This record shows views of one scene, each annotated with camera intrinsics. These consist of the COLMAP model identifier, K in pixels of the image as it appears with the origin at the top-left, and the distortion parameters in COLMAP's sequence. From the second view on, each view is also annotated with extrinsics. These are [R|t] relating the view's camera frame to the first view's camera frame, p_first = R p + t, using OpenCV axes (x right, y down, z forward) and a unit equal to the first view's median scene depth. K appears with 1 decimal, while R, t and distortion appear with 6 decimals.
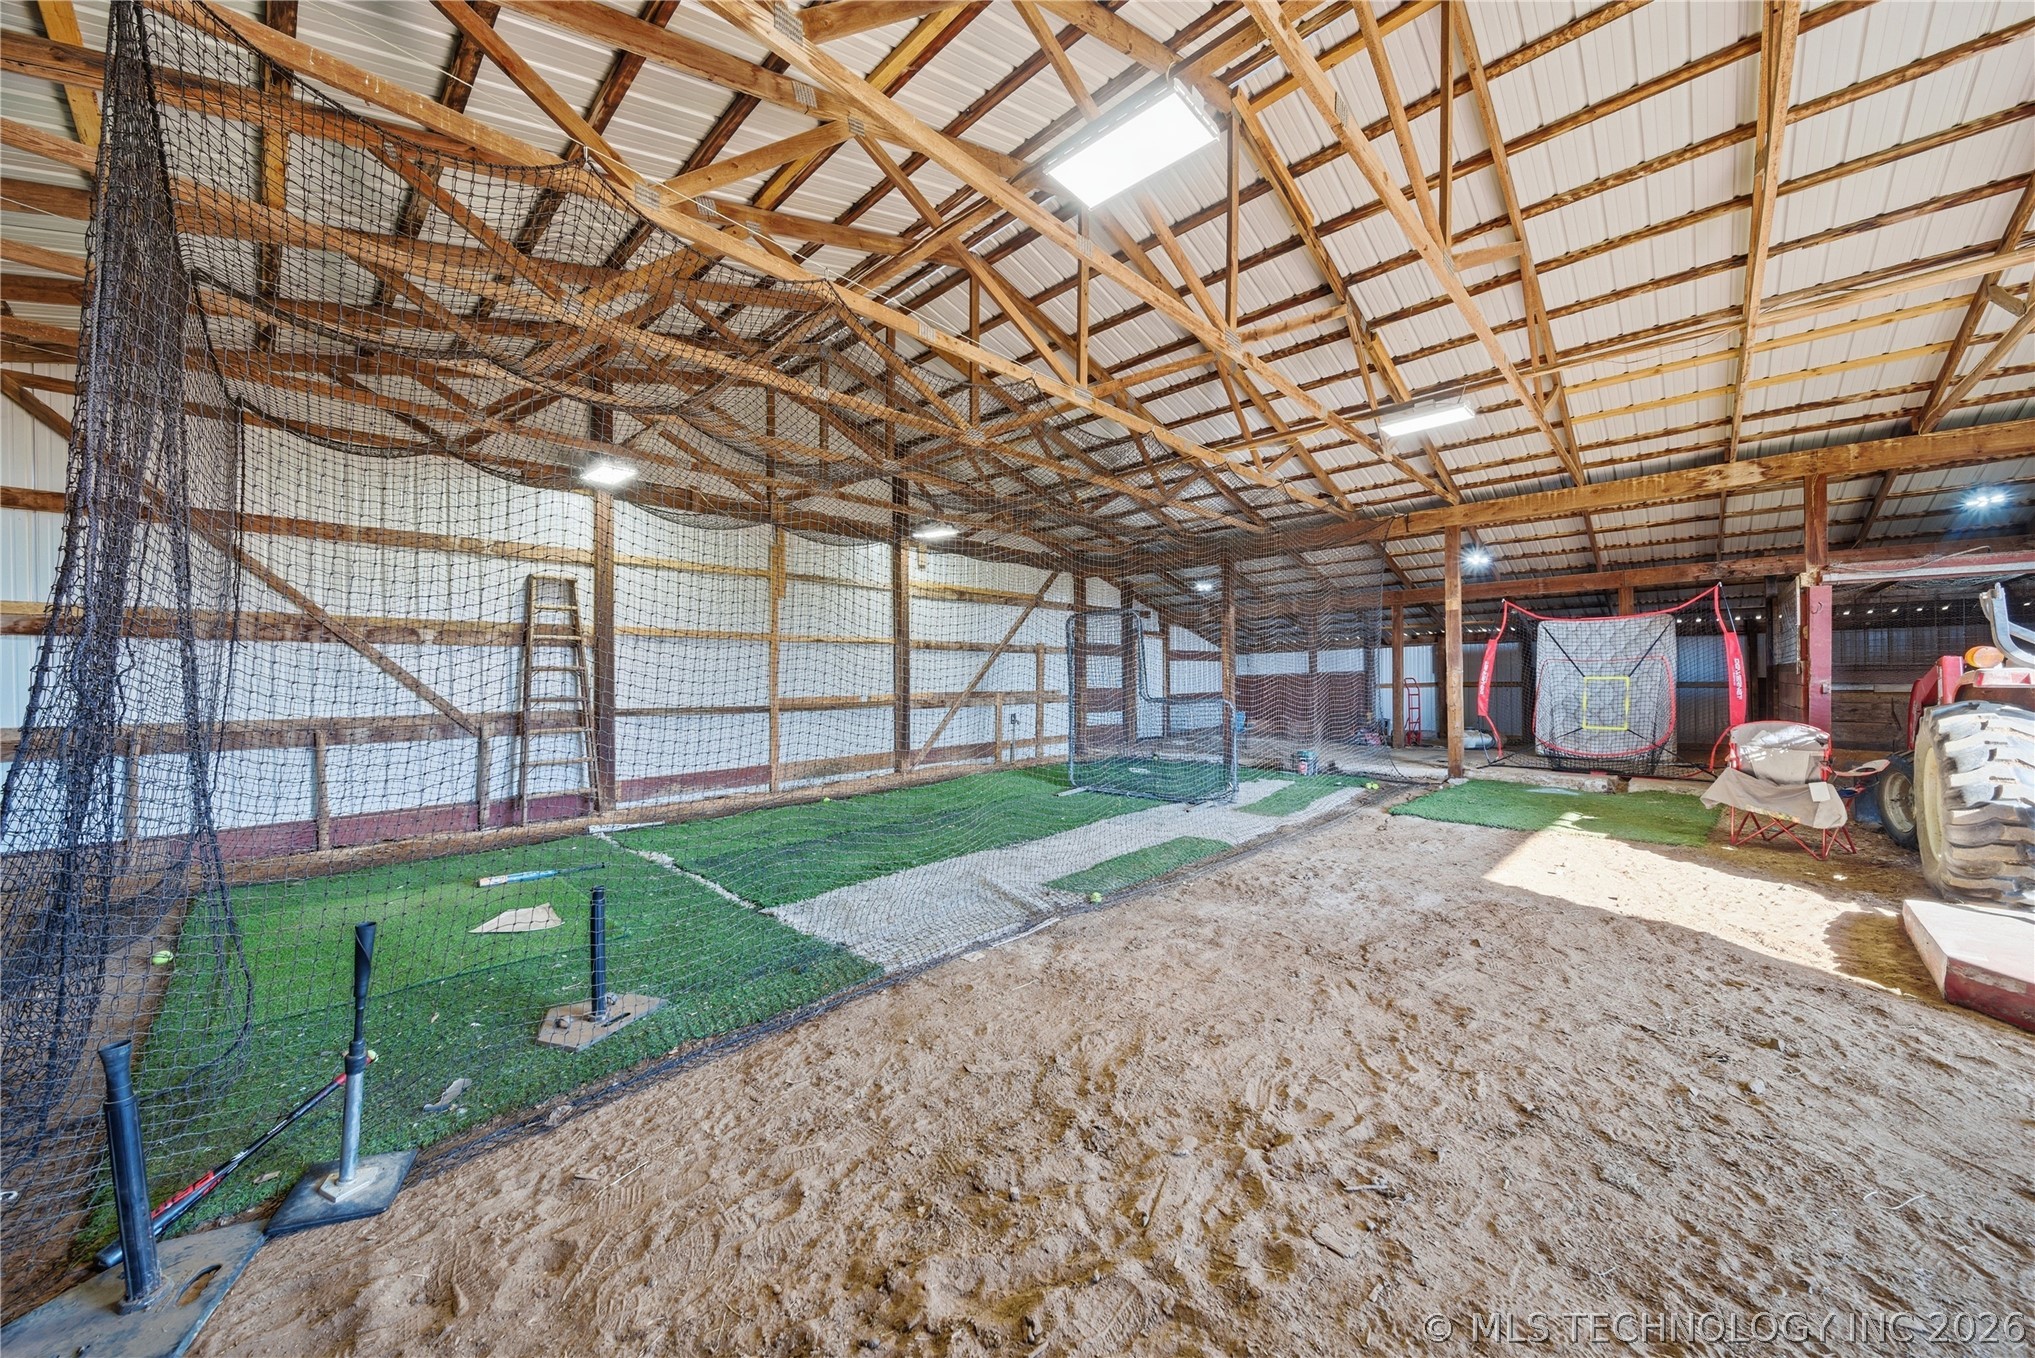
lens RADIAL K [[723.0, 0, 1006.4], [0, 723.0, 676.8], [0, 0, 1]] dist [-0.000143, -0.000006]
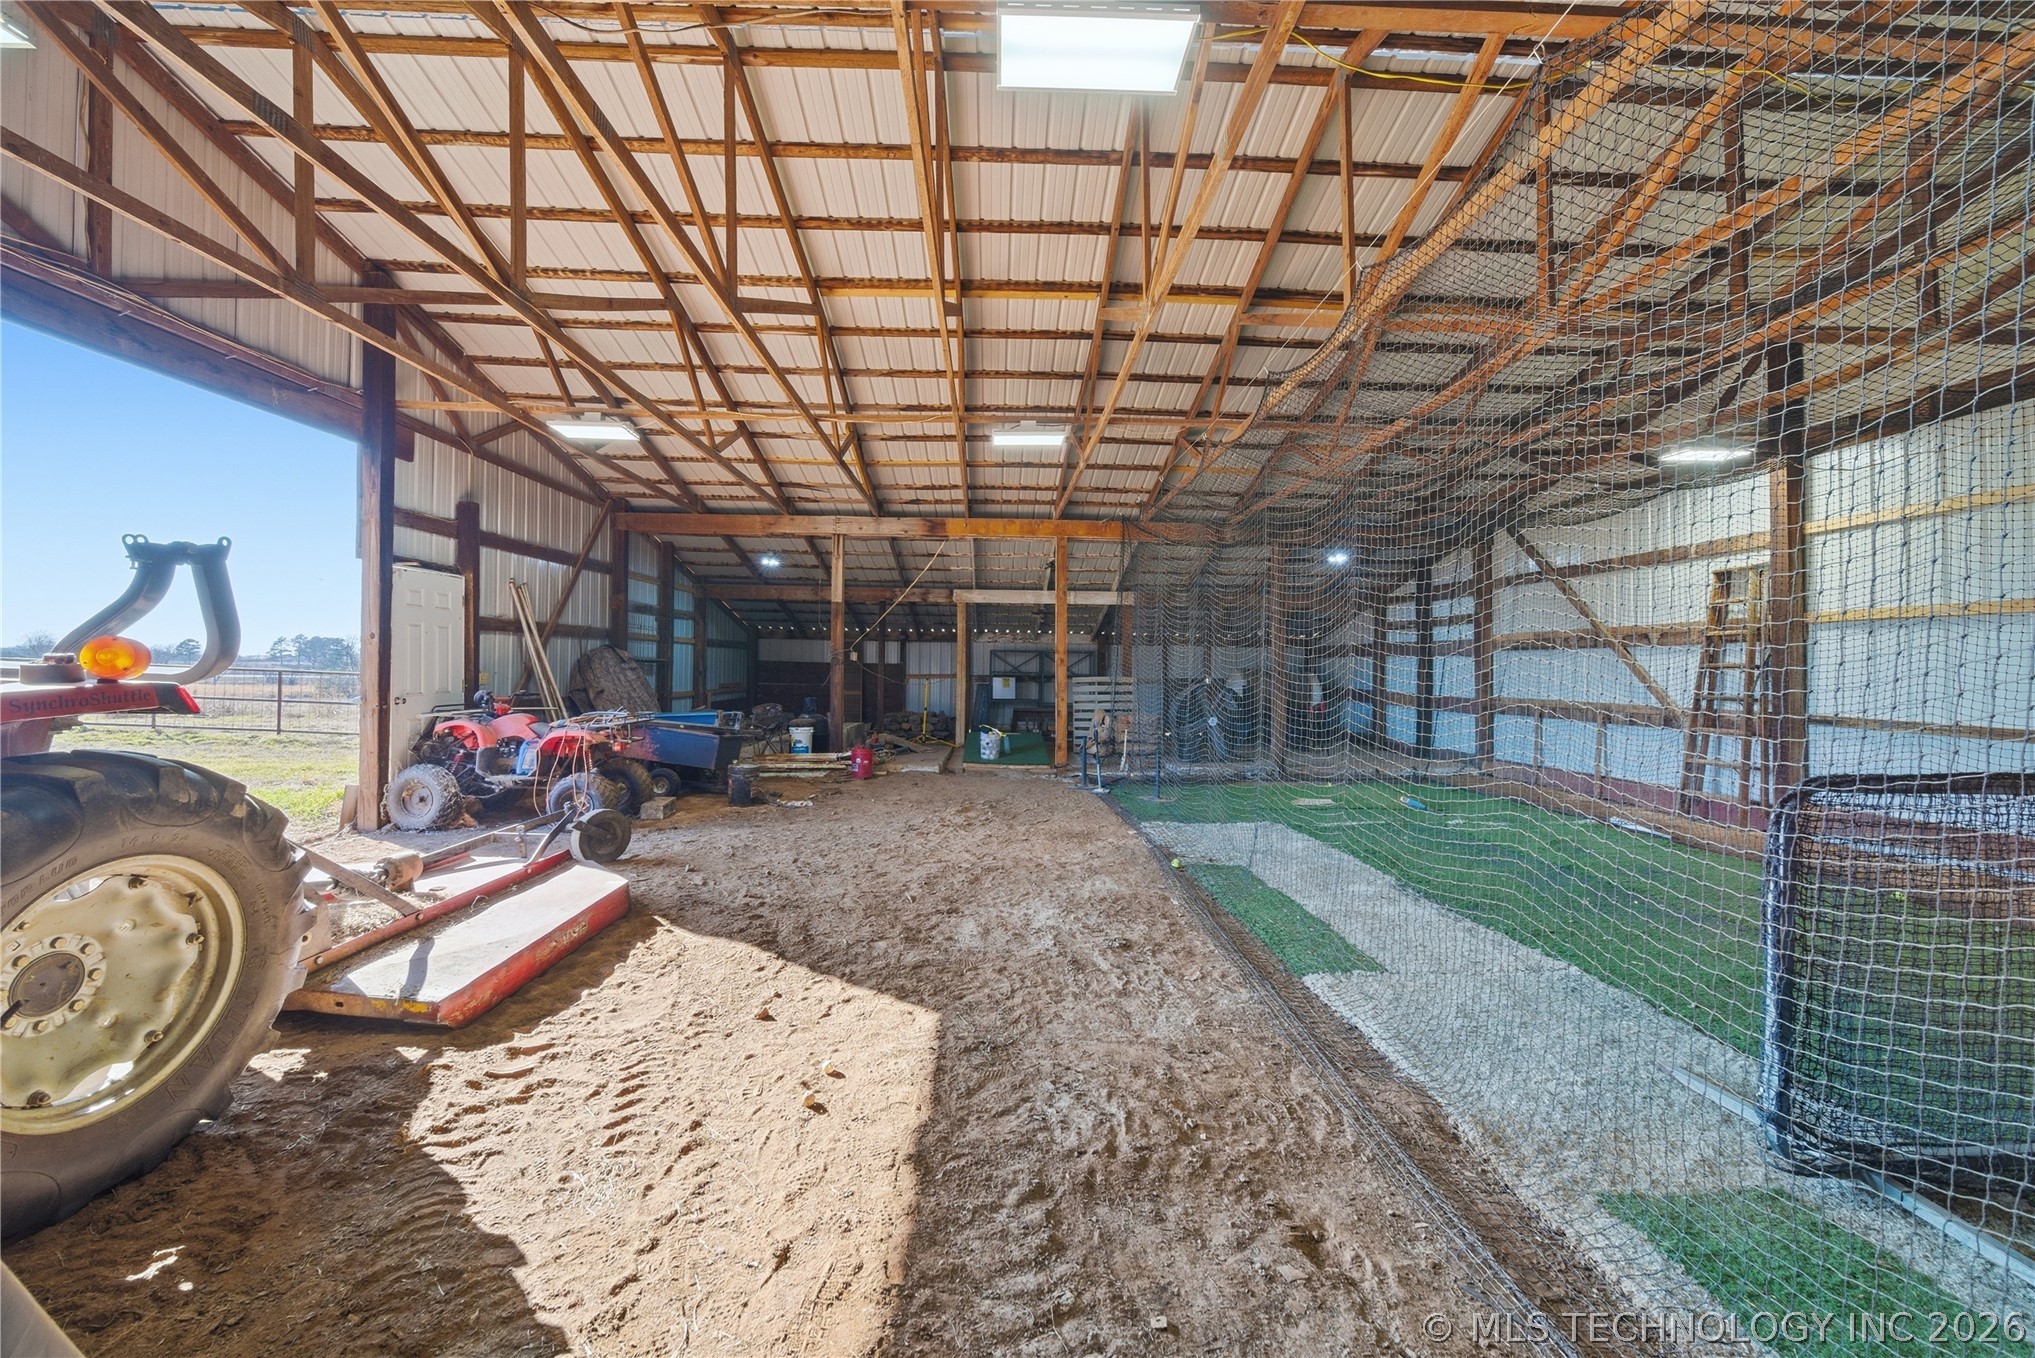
lens RADIAL K [[723.0, 0, 1015.1], [0, 723.0, 669.7], [0, 0, 1]] dist [-0.000143, -0.000006]
pose [[-0.690589, 0.003983, -0.723236, 0.741924], [0.000877, 0.999989, 0.004669, -0.013064], [0.723247, 0.002590, -0.690585, 1.035042]]
